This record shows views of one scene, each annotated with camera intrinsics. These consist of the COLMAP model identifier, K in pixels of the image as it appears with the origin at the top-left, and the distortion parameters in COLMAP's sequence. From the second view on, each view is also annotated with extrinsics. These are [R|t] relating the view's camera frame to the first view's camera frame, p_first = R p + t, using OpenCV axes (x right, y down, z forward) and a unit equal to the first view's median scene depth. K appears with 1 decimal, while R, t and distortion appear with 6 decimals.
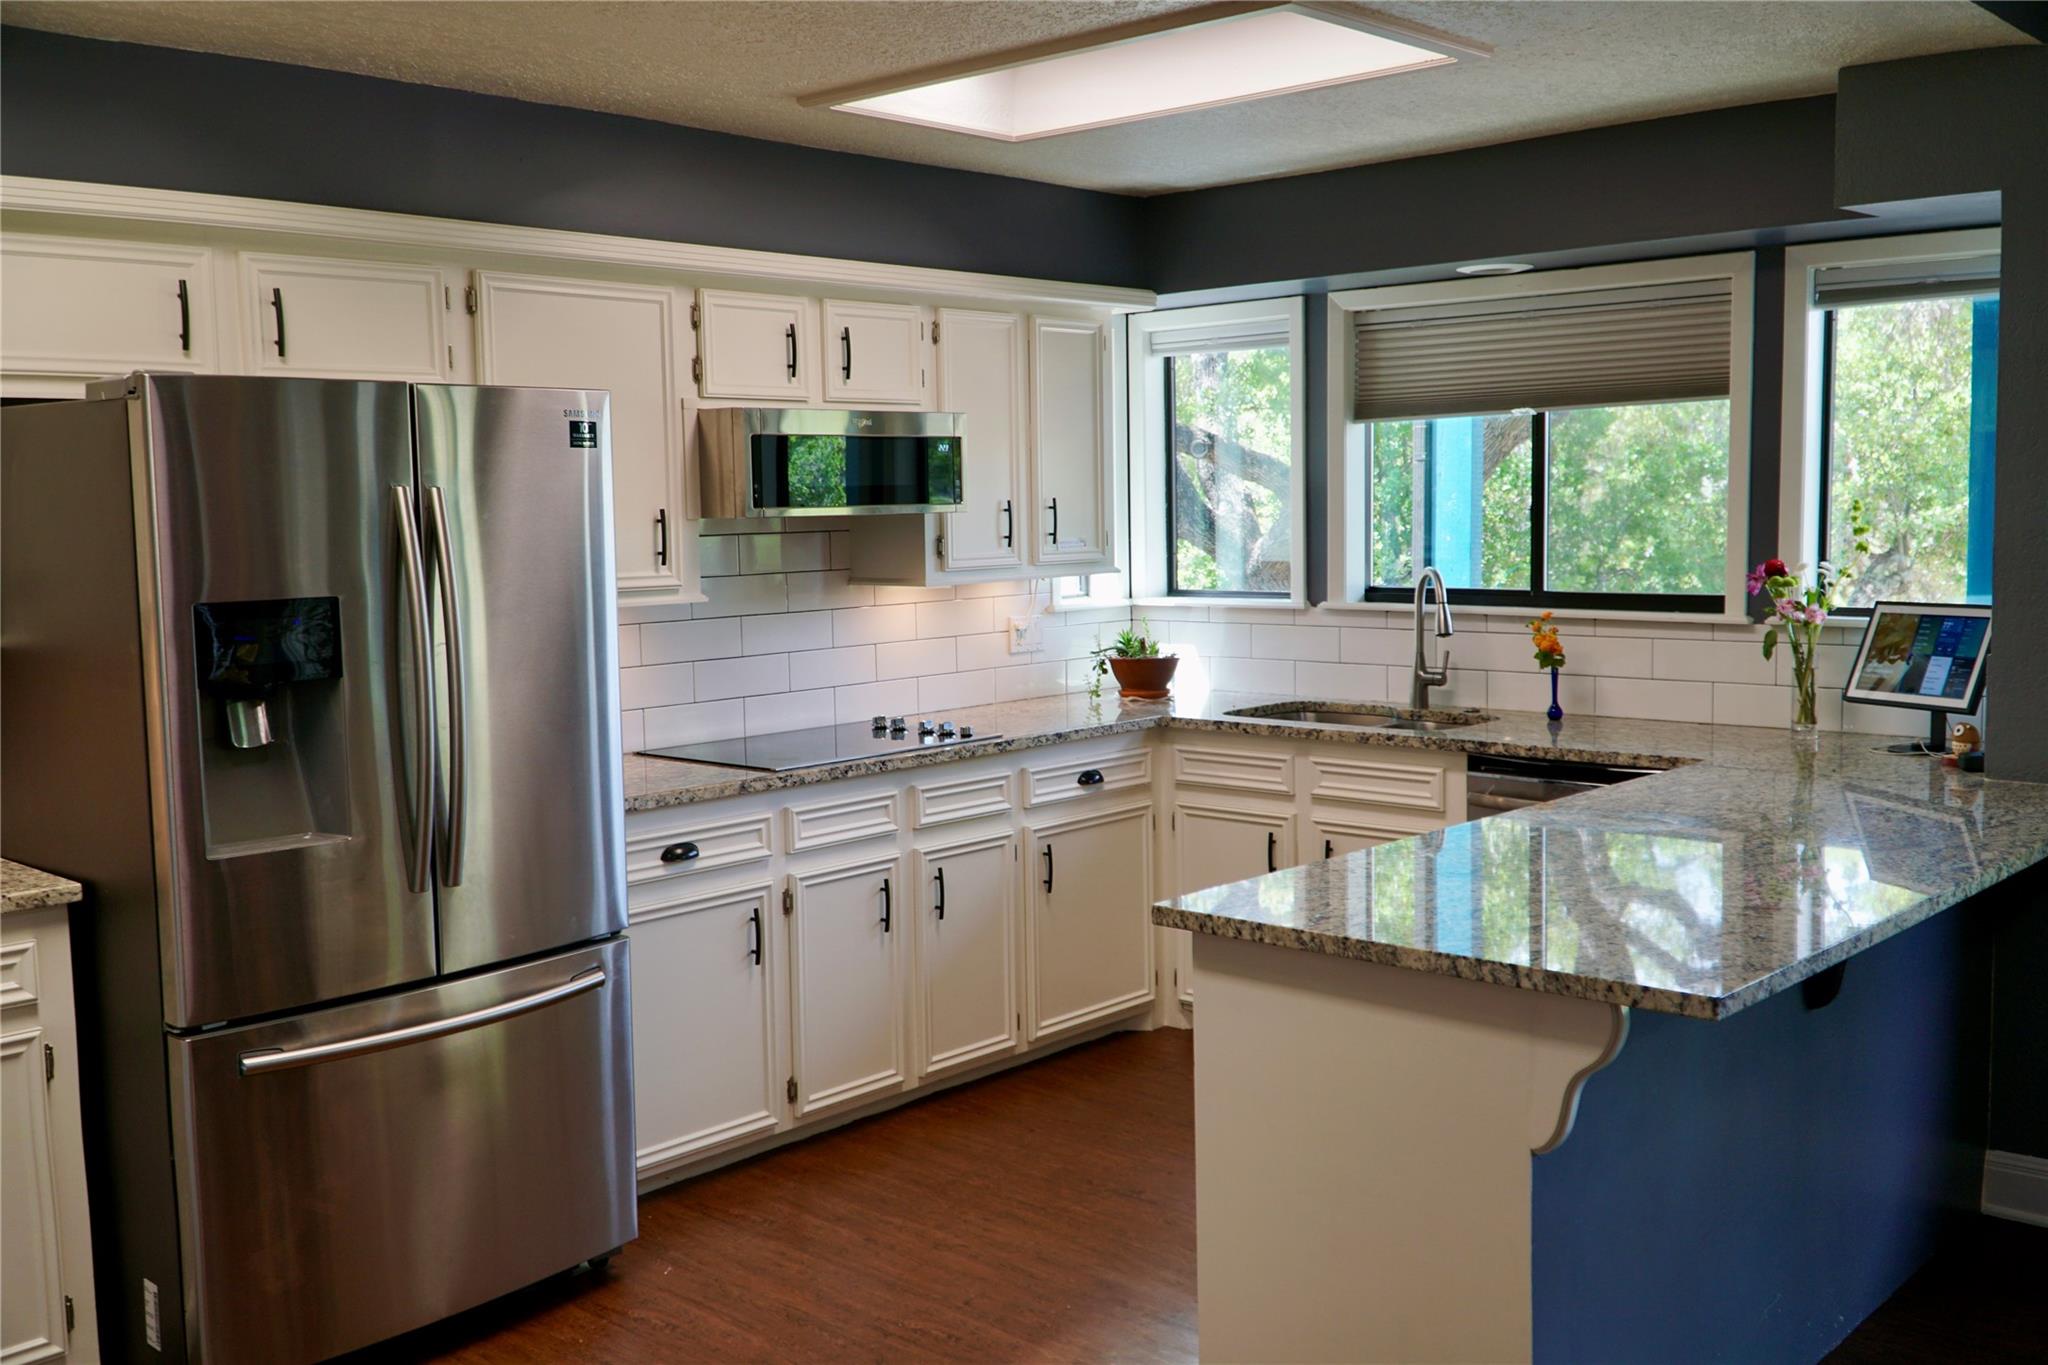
lens RADIAL K [[1903.0, 0, 1021.1], [0, 1903.0, 682.0], [0, 0, 1]] dist [0.009032, 0.002791]
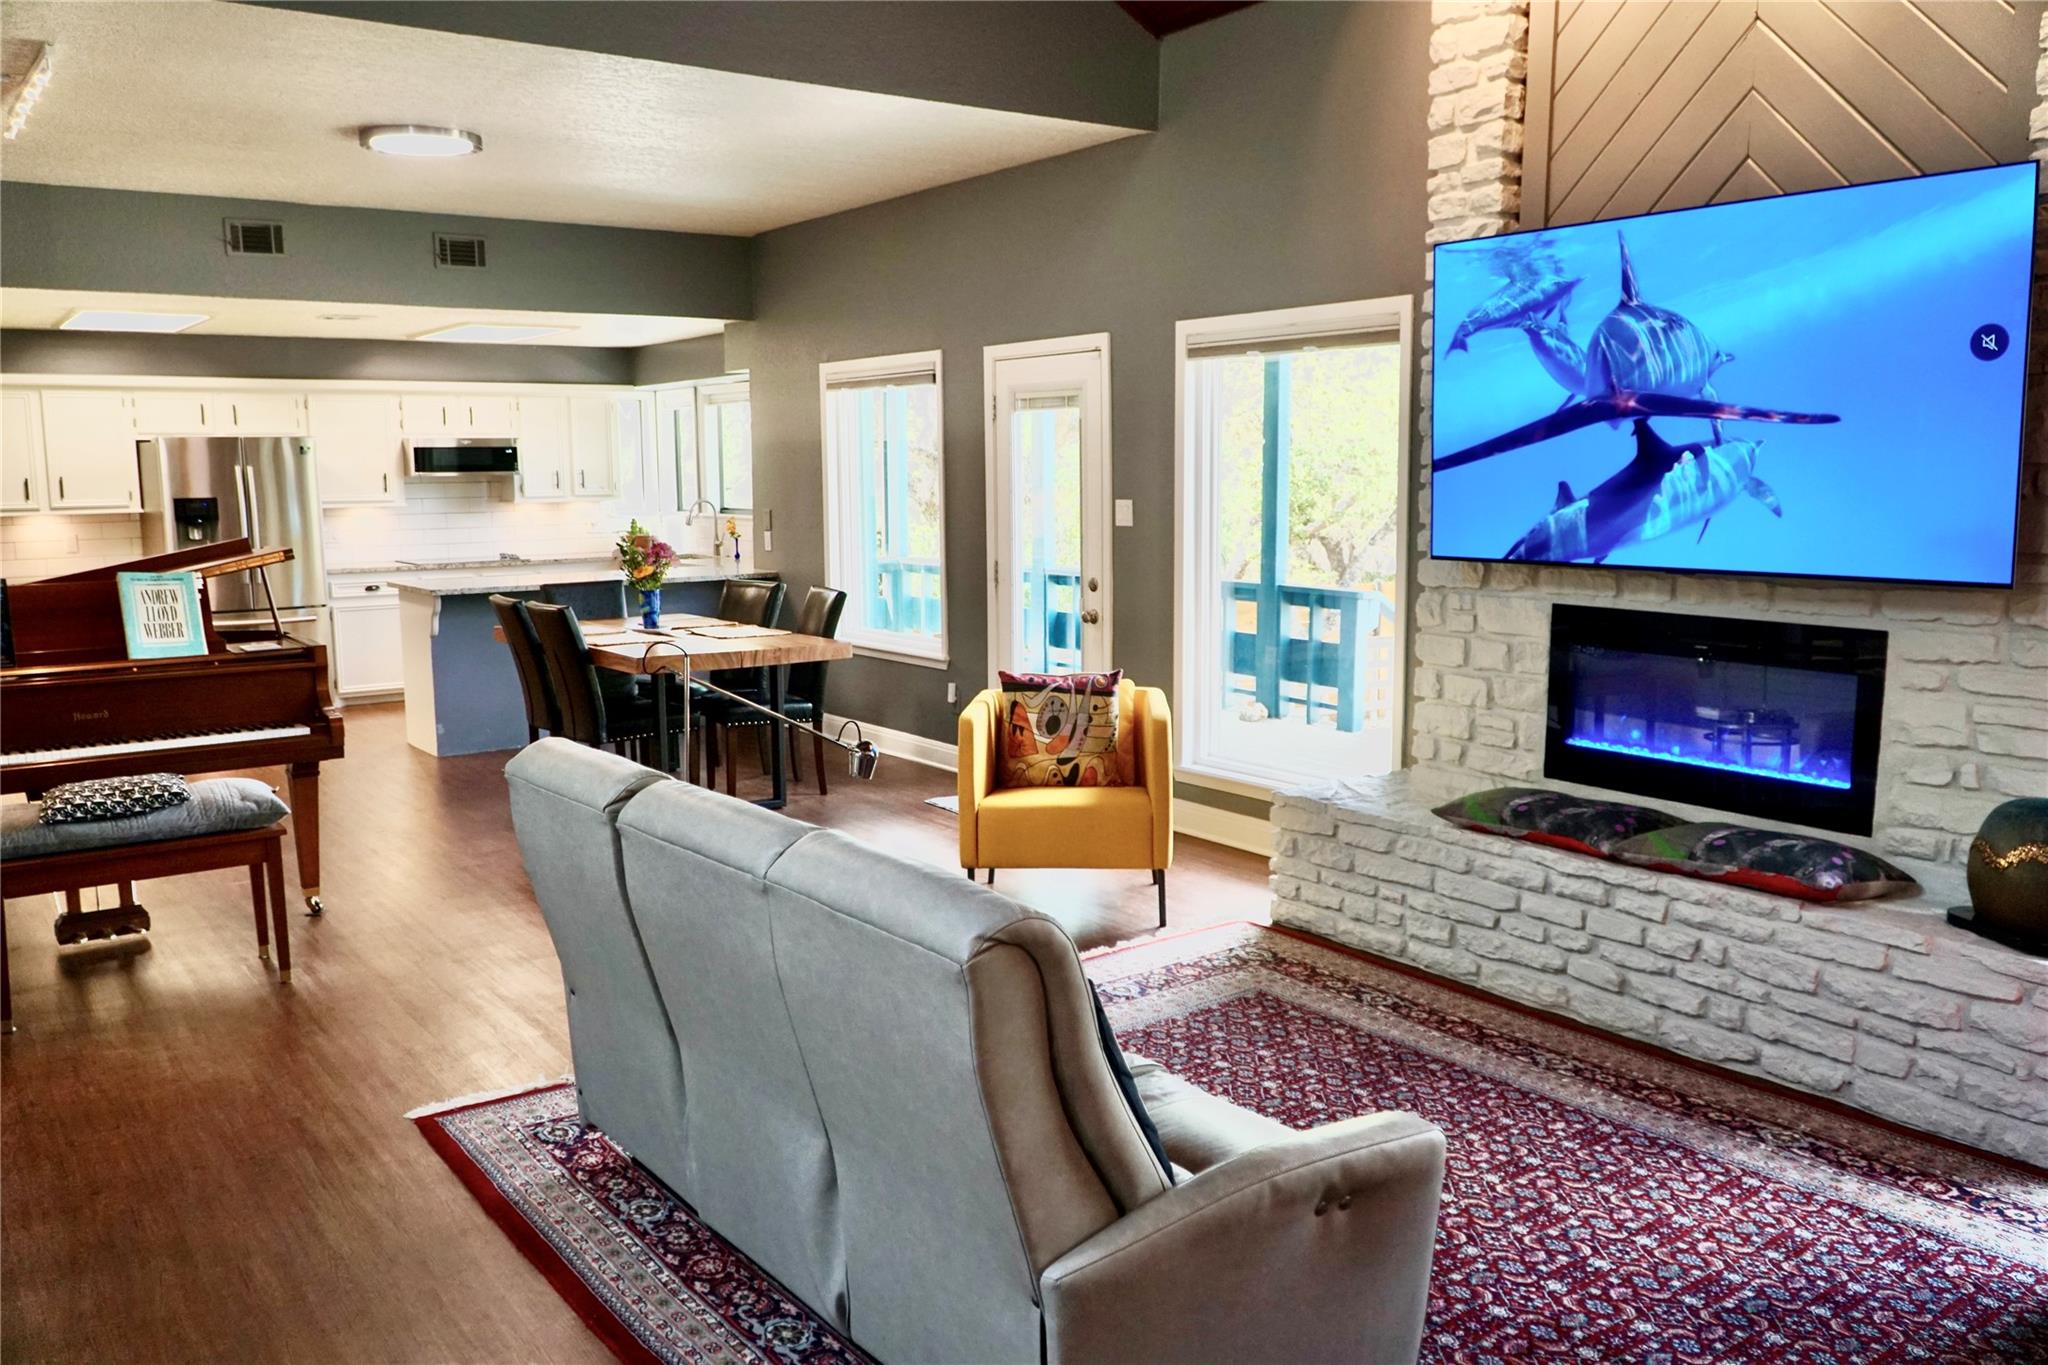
lens RADIAL K [[1621.1, 0, 1017.6], [0, 1621.1, 689.1], [0, 0, 1]] dist [0.001650, -0.008664]
pose [[0.979973, 0.036002, -0.195848, 1.165162], [-0.027005, 0.998462, 0.048416, 0.085342], [0.197290, -0.042157, 0.979438, -1.152755]]
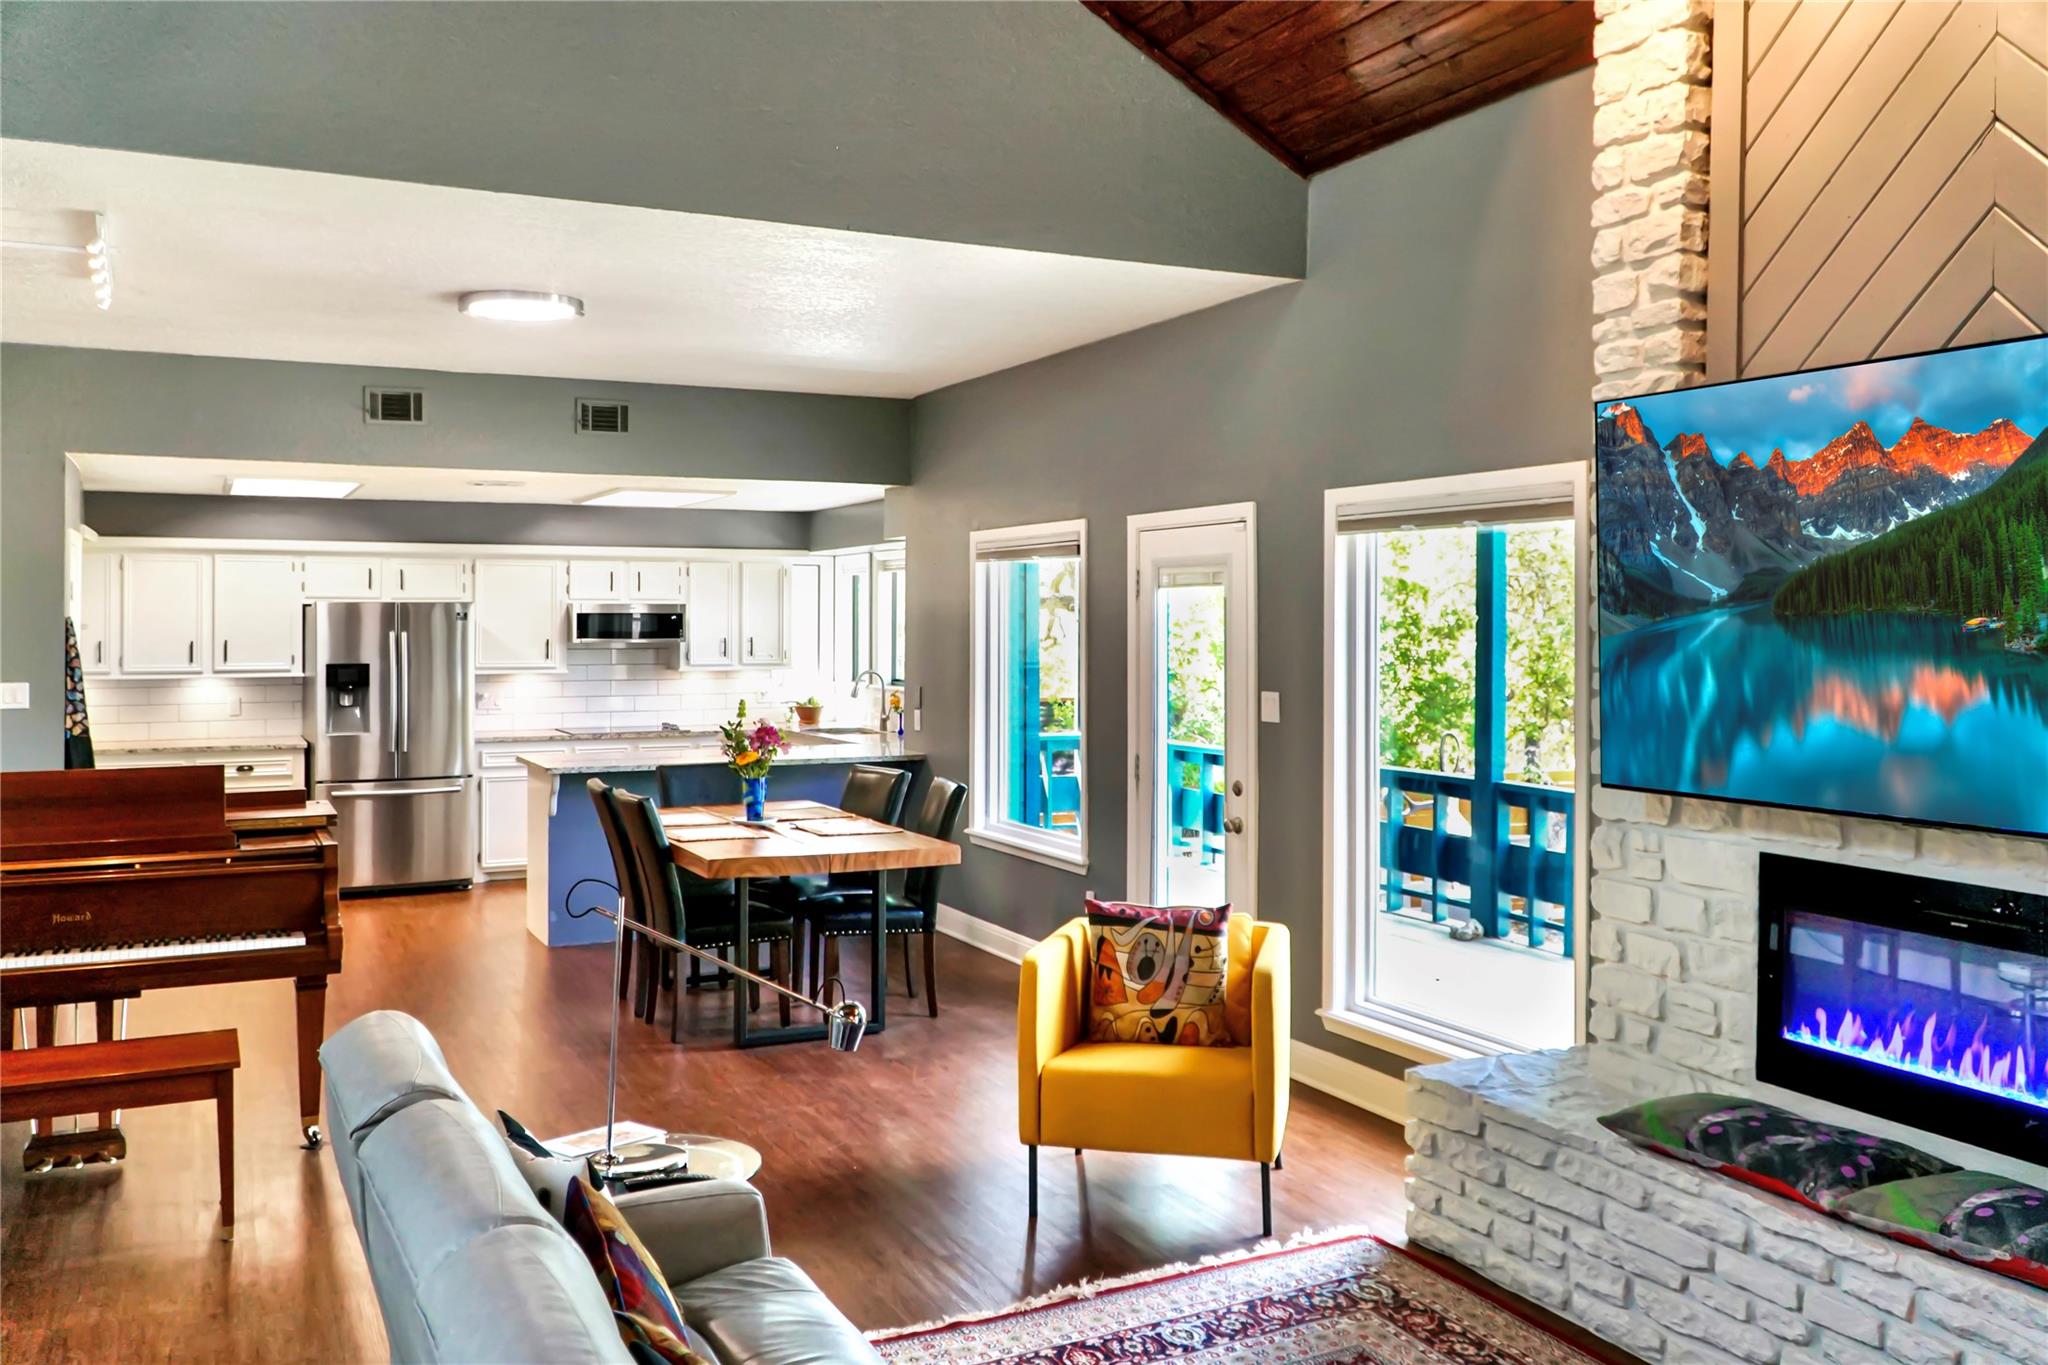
lens RADIAL K [[1668.7, 0, 1013.2], [0, 1668.7, 617.3], [0, 0, 1]] dist [0.003739, -0.008084]
pose [[0.933893, 0.019167, -0.357039, 1.242876], [-0.052810, 0.995005, -0.084716, 0.045938], [0.353632, 0.097971, 0.930240, -0.979234]]
